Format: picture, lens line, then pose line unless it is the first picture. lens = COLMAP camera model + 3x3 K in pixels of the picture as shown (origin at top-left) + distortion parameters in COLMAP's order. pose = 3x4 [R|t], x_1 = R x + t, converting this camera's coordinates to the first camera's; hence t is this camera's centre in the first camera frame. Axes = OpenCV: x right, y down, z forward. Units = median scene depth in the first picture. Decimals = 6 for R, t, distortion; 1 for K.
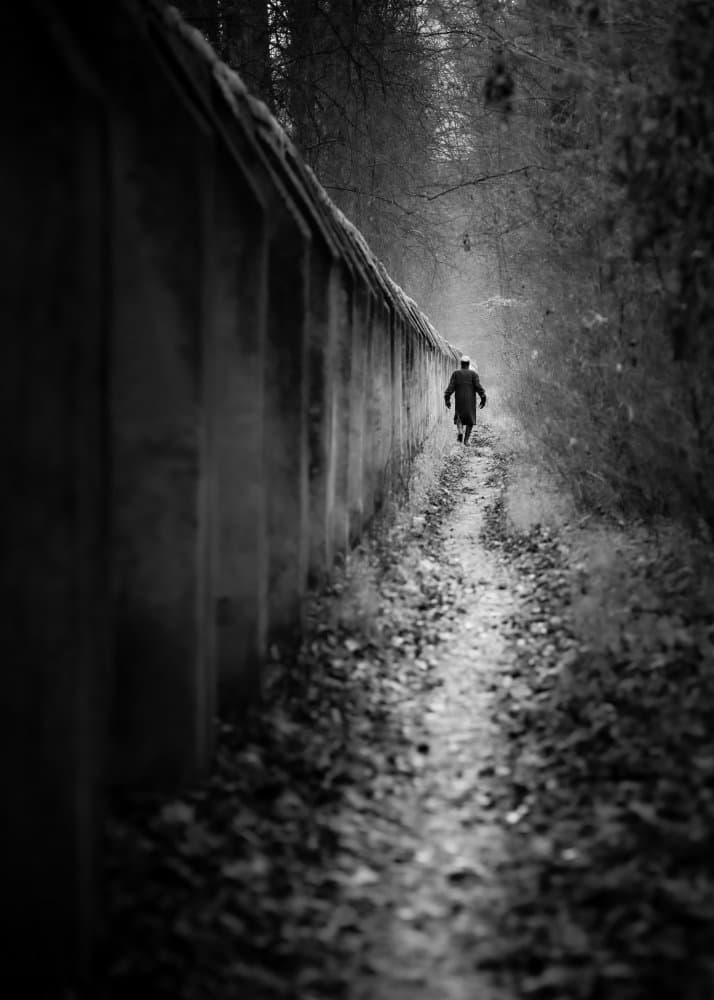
lens RADIAL K [[401.3, 0, 357.0], [0, 401.3, 500.0], [0, 0, 1]] dist [-0.000305, -0.000050]
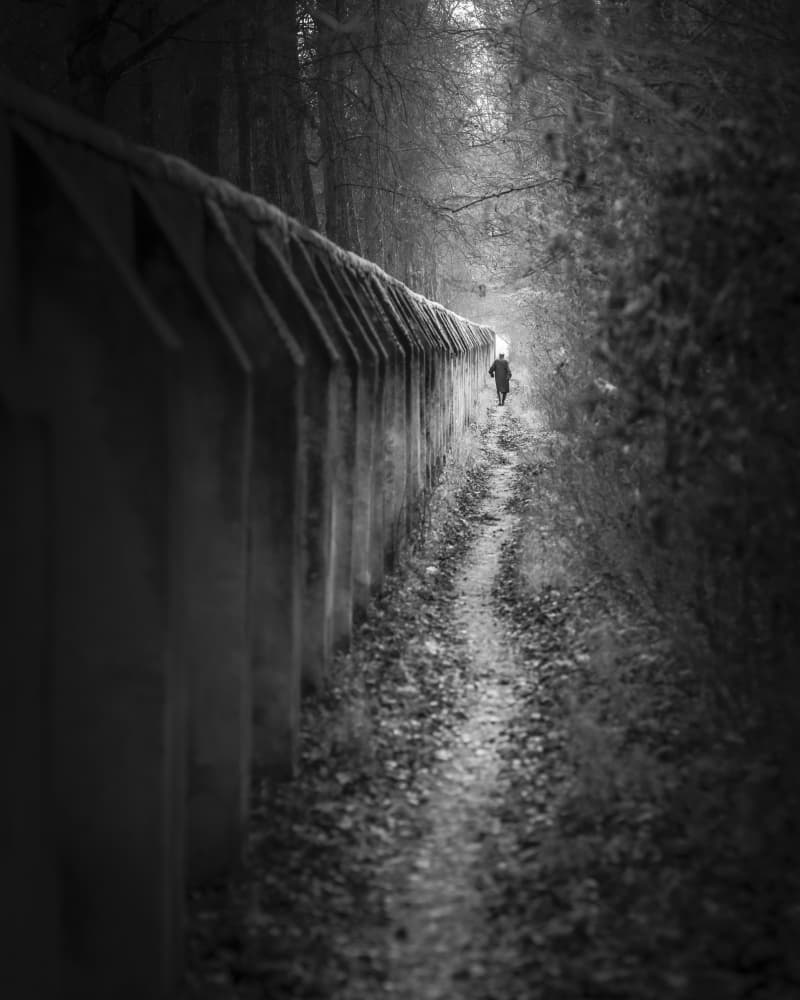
lens RADIAL K [[404.5, 0, 384.1], [0, 404.5, 499.8], [0, 0, 1]] dist [0.000462, 0.000187]
pose [[0.999981, 0.004536, 0.004086, 0.062418], [-0.004538, 0.999990, 0.000508, -0.250489], [-0.004084, -0.000526, 0.999992, 0.000023]]
